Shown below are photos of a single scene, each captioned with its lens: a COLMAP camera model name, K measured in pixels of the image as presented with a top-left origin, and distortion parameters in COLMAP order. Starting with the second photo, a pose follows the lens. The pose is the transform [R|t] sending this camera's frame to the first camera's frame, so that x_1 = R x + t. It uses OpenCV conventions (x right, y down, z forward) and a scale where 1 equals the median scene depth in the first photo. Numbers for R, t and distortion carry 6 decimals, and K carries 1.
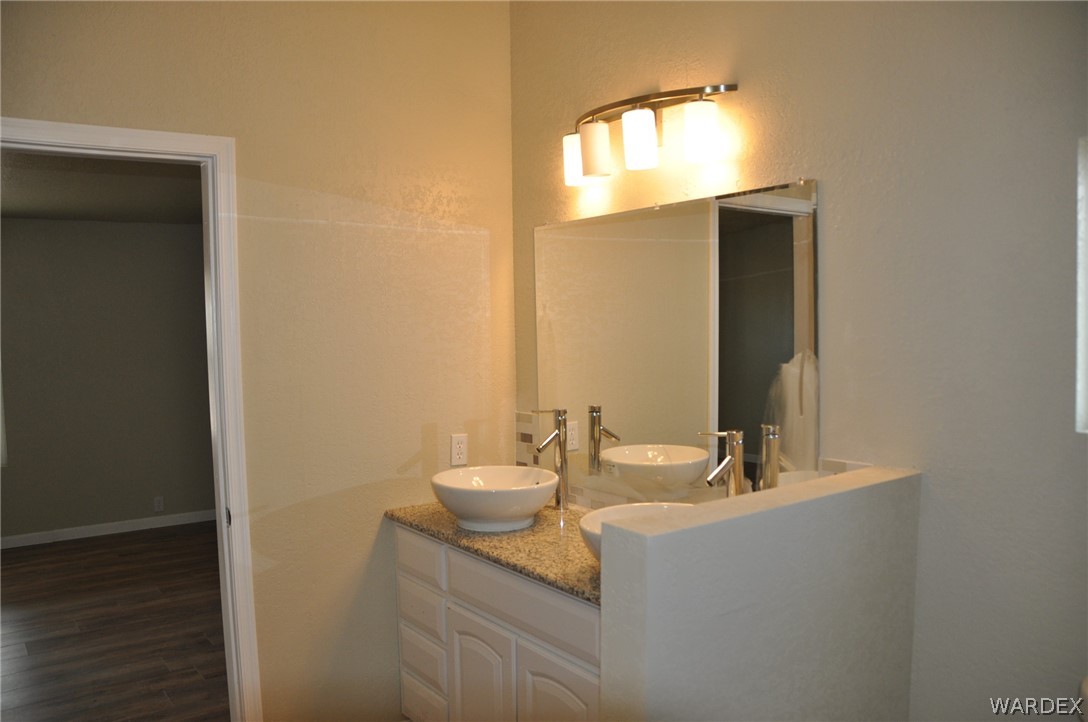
lens RADIAL K [[847.9, 0, 543.7], [0, 847.9, 355.5], [0, 0, 1]] dist [0.000393, 0.006620]
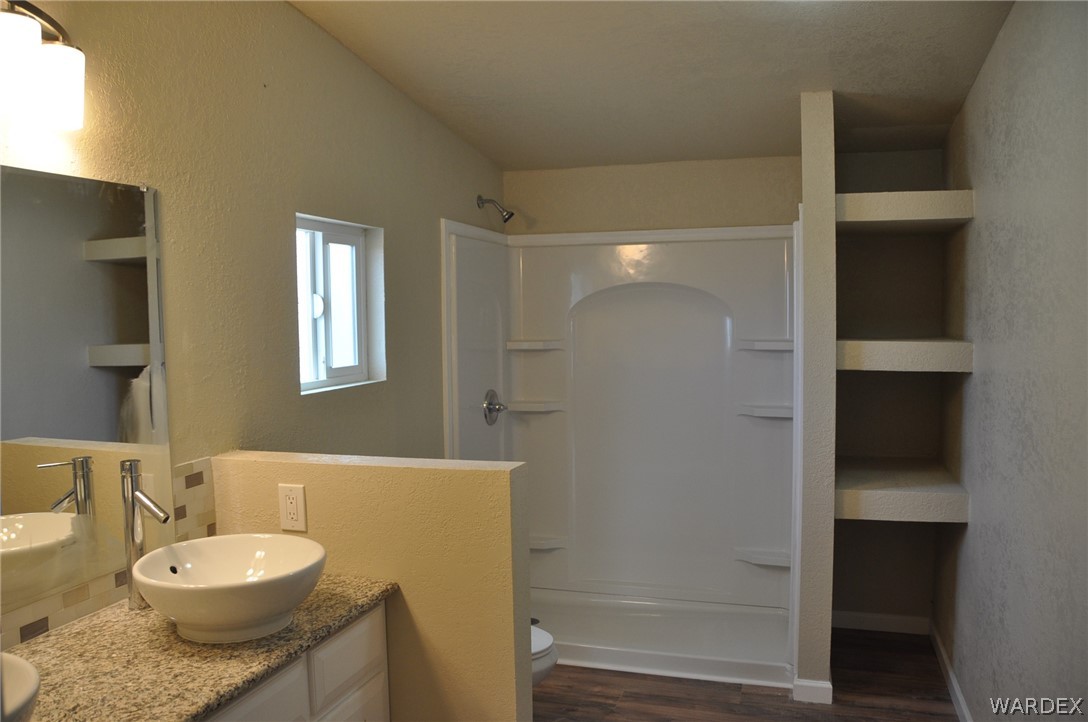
lens RADIAL K [[847.9, 0, 544.7], [0, 847.9, 363.2], [0, 0, 1]] dist [0.000393, 0.006620]
pose [[-0.581777, -0.030863, 0.812763, -0.728441], [0.055785, 0.995413, 0.077729, -0.053955], [-0.811433, 0.090561, -0.577387, 1.173438]]
